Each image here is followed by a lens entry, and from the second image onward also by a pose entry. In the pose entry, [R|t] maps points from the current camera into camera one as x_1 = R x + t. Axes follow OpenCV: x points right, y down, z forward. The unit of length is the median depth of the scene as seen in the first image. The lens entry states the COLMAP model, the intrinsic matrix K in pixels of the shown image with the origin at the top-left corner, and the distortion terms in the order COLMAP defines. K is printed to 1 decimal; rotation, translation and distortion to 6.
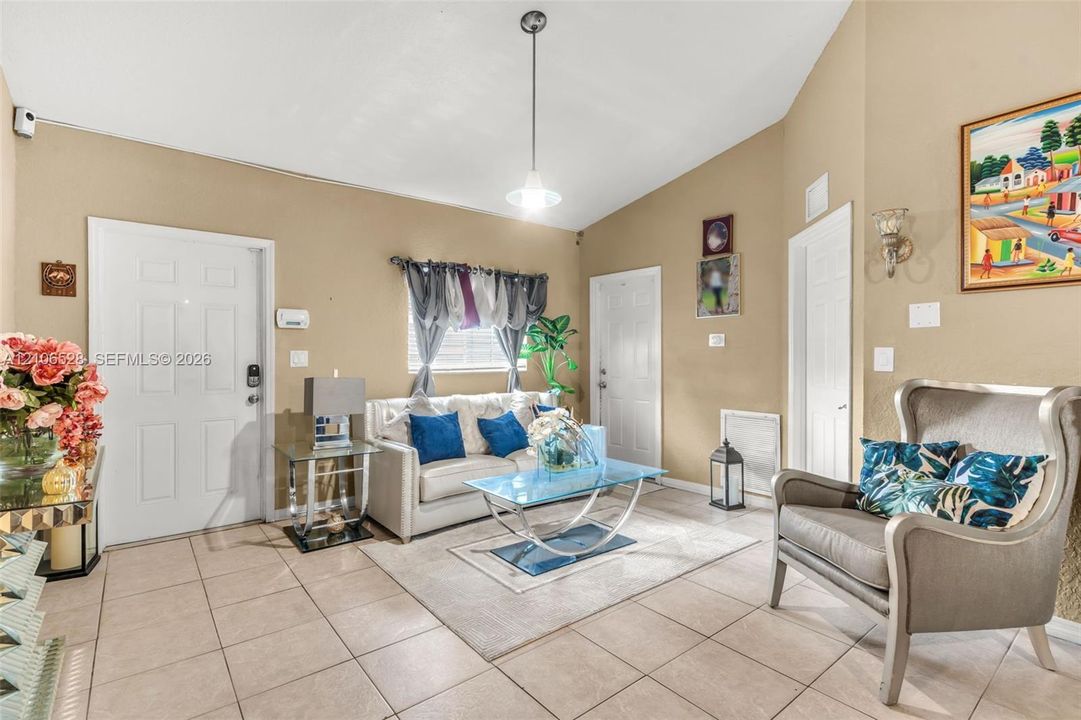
lens RADIAL K [[505.2, 0, 542.1], [0, 505.2, 354.0], [0, 0, 1]] dist [-0.001899, 0.003509]
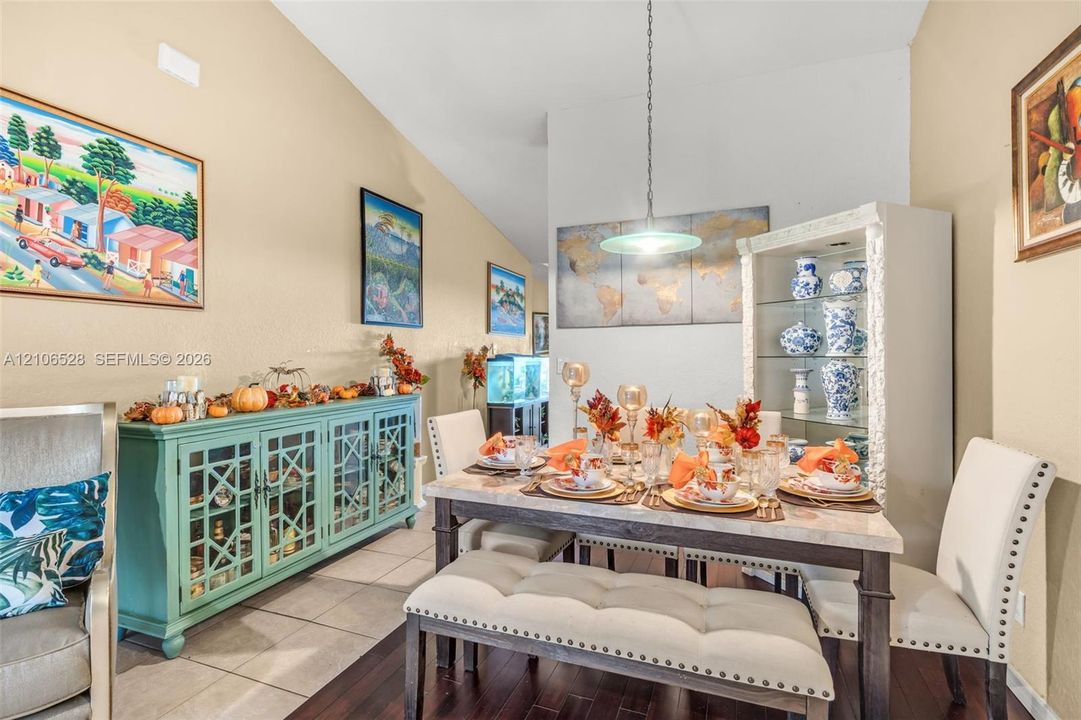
lens RADIAL K [[505.2, 0, 529.3], [0, 505.2, 353.9], [0, 0, 1]] dist [-0.001899, 0.003509]
pose [[-0.488585, -0.000281, 0.872516, -0.194703], [-0.003935, 0.999990, -0.001882, -0.024628], [-0.872507, -0.004352, -0.488582, 0.500814]]
